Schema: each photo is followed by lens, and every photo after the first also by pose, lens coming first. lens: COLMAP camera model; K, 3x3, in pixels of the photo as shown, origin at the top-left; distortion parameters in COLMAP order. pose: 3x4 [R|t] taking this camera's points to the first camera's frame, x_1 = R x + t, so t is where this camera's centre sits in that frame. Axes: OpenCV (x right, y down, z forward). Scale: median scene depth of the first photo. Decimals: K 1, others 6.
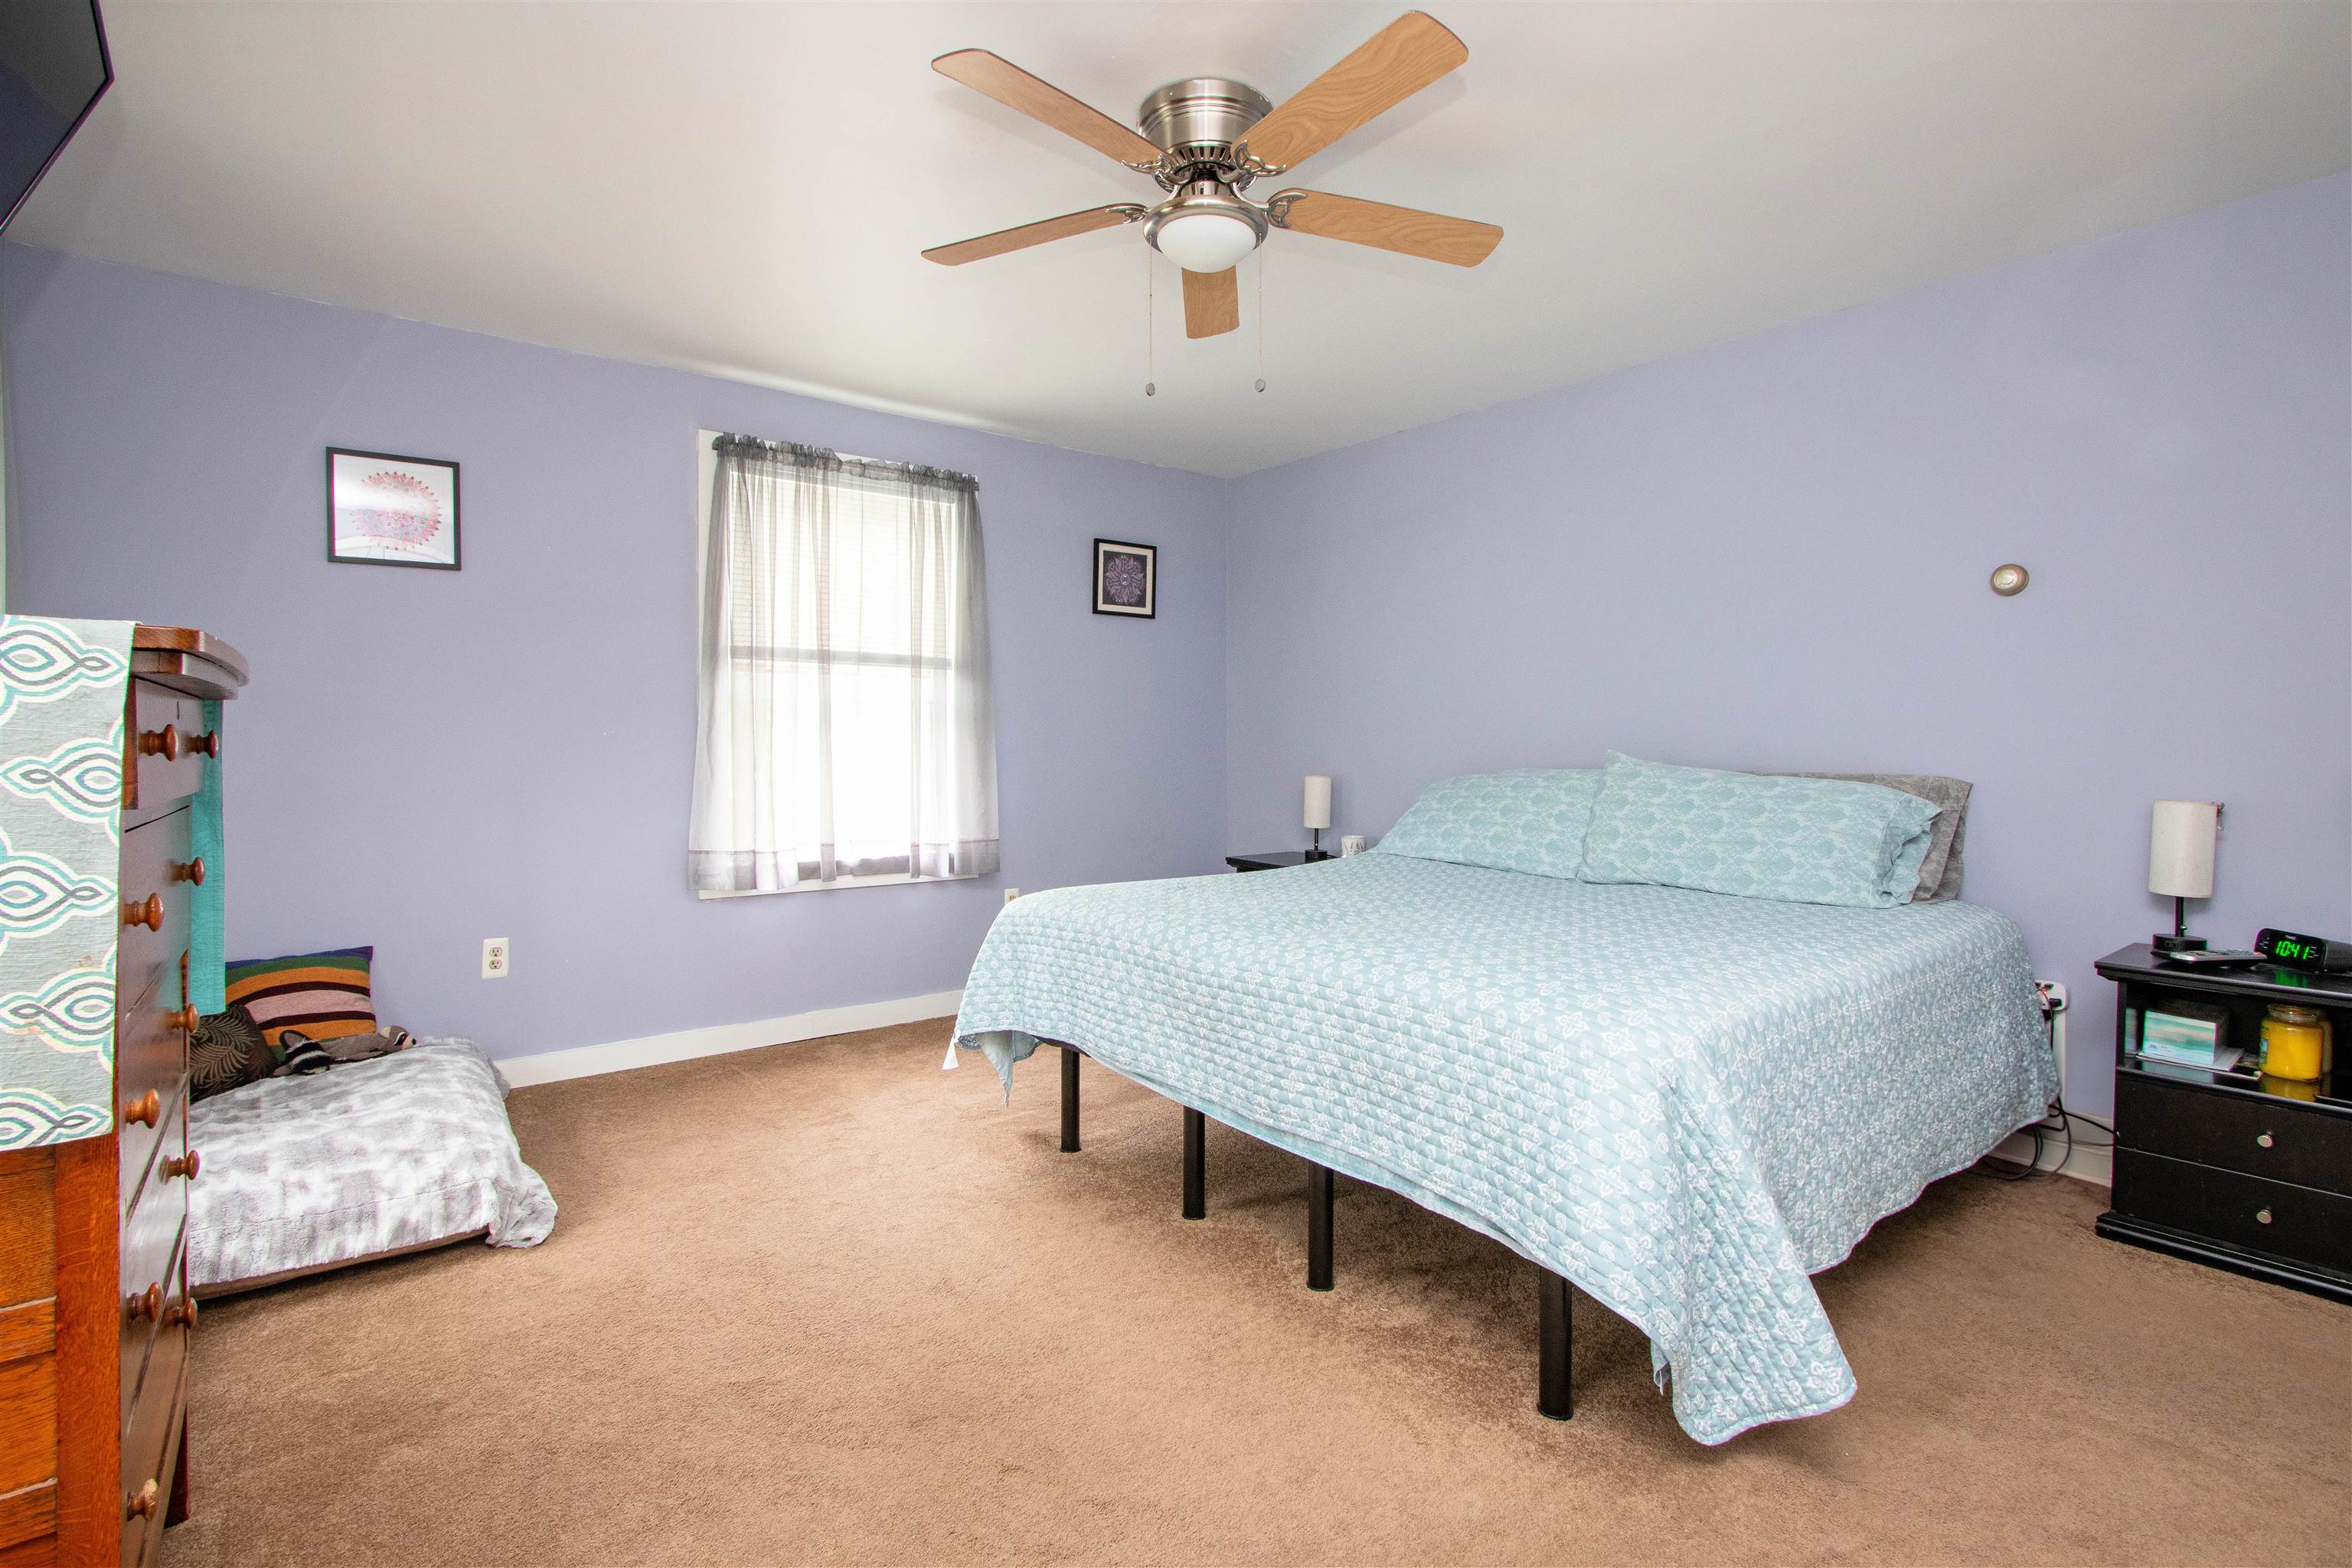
lens RADIAL K [[1103.0, 0, 1169.2], [0, 1103.0, 757.6], [0, 0, 1]] dist [-0.006416, 0.001876]
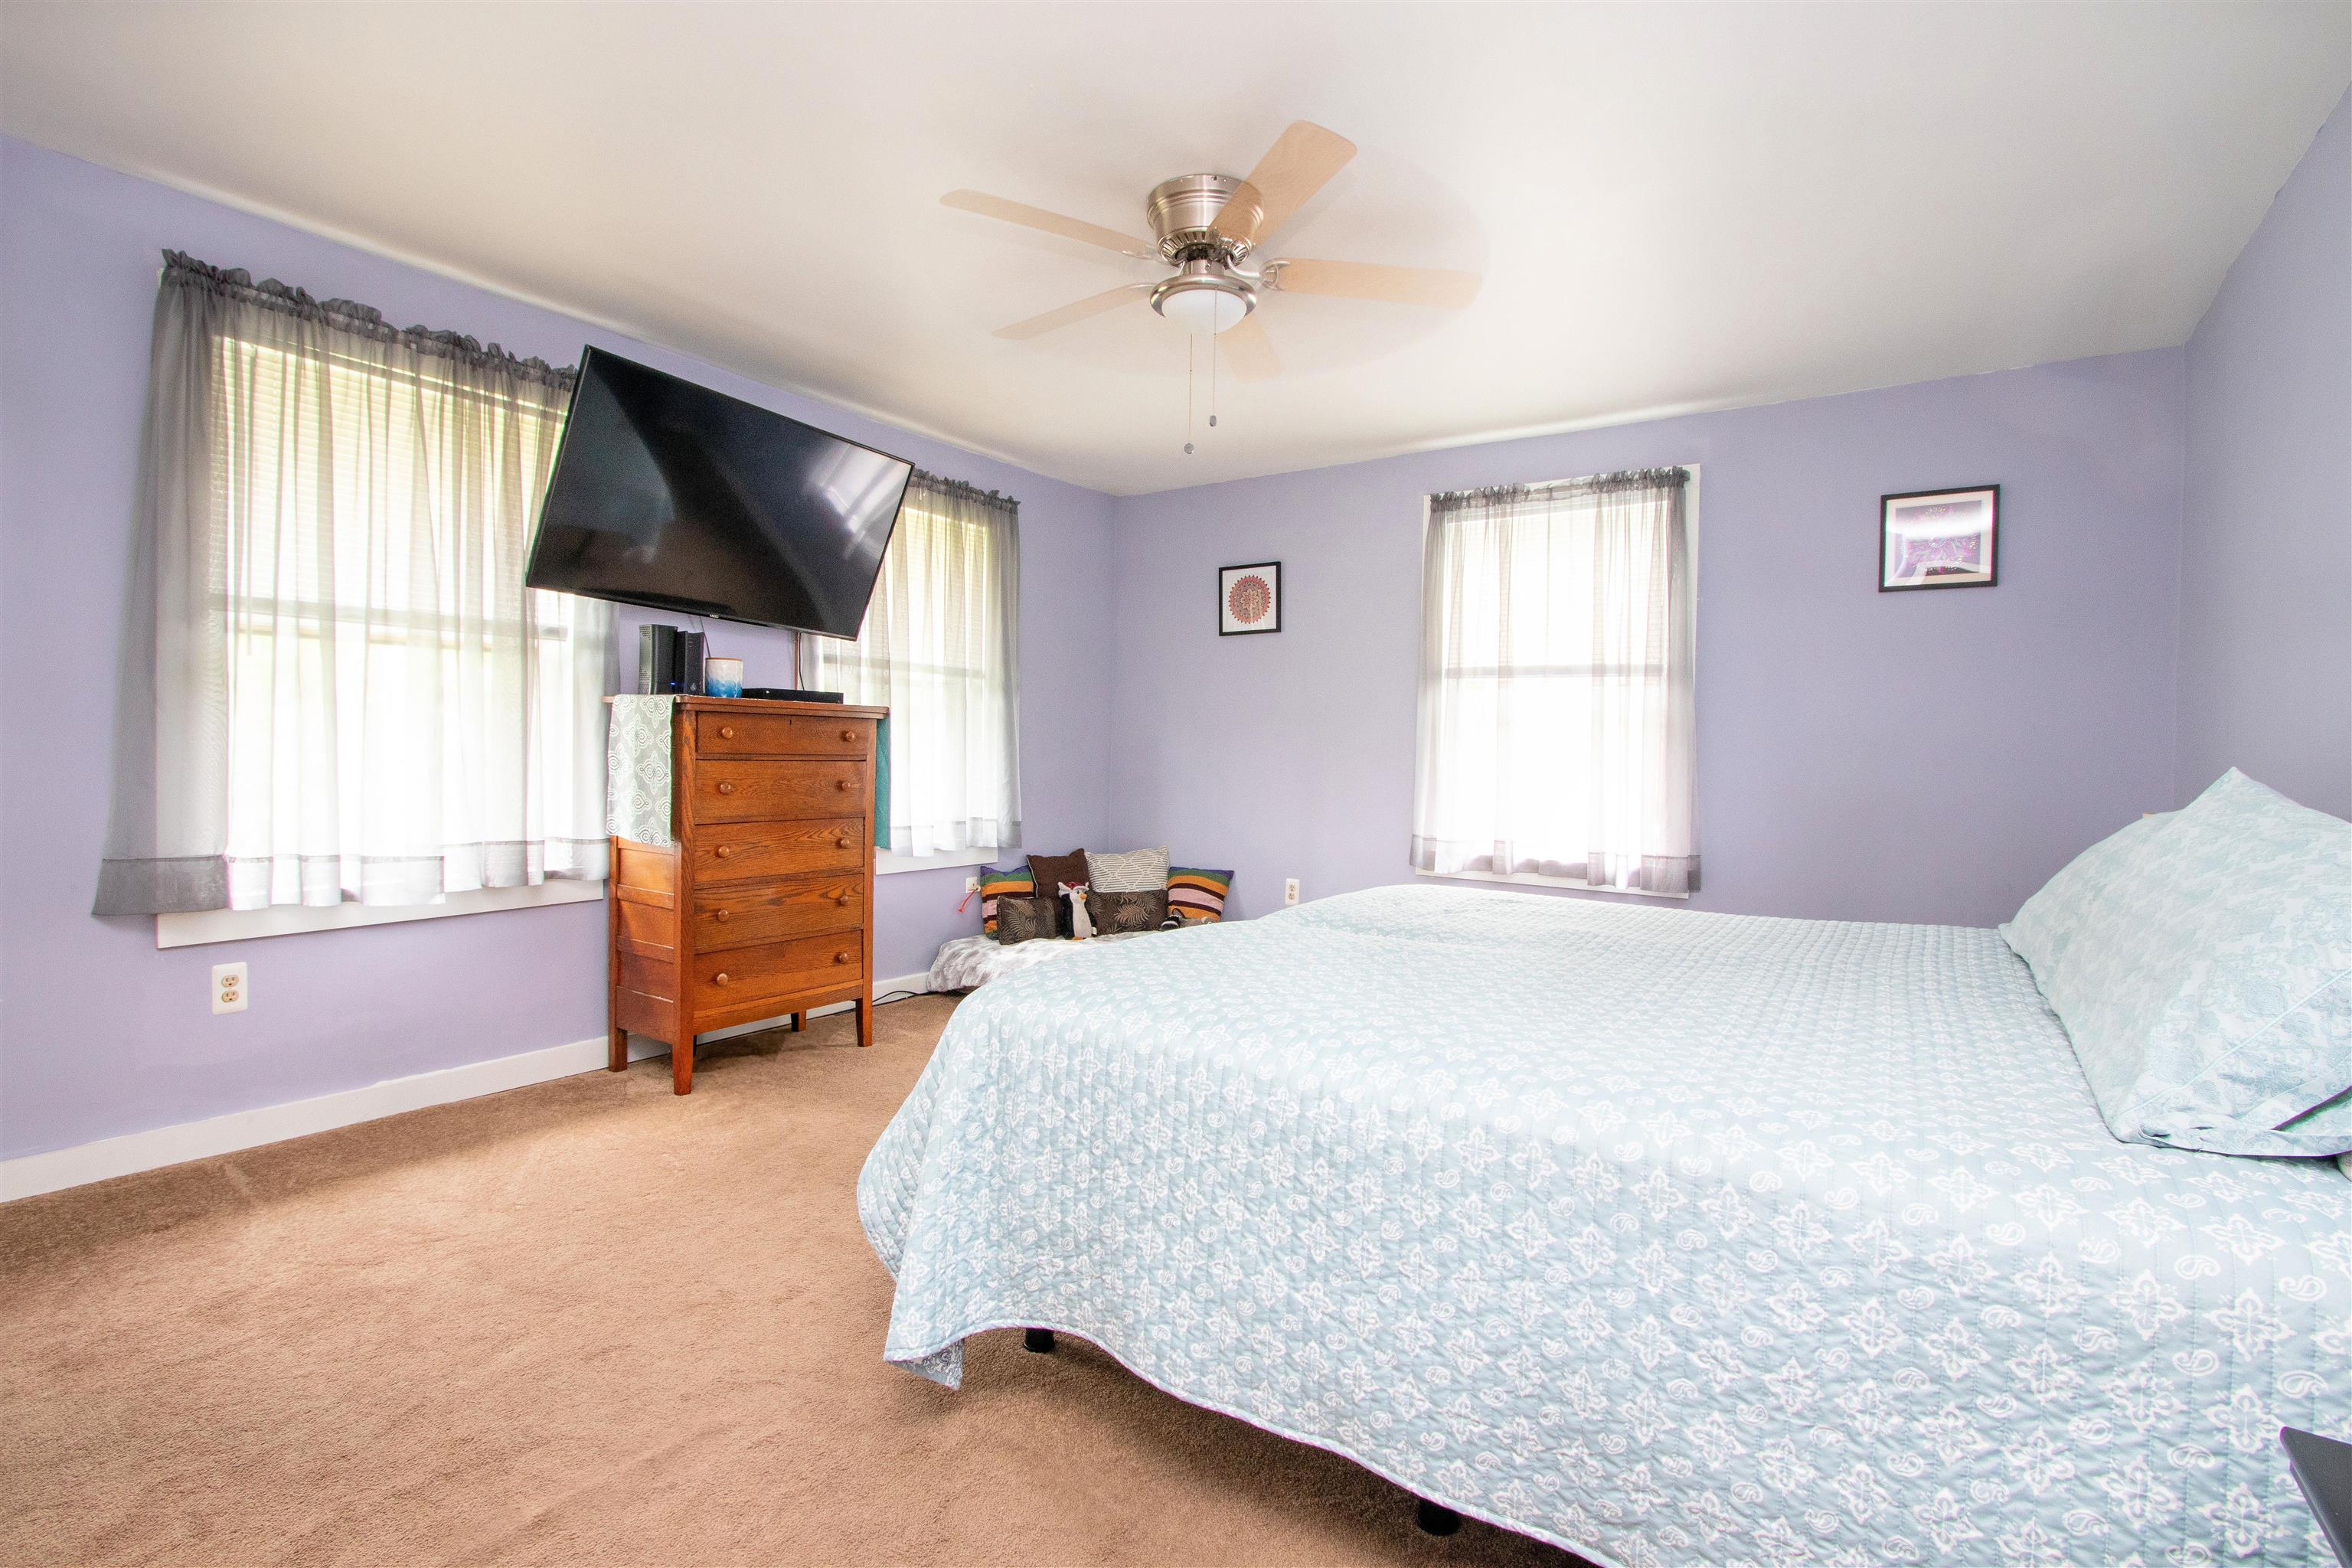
lens RADIAL K [[1103.0, 0, 1169.2], [0, 1103.0, 757.6], [0, 0, 1]] dist [-0.006416, 0.001876]
pose [[0.289968, 0.013667, -0.956939, 0.655803], [-0.036286, 0.999336, 0.003278, 0.003265], [0.956348, 0.033773, 0.290271, 0.360942]]
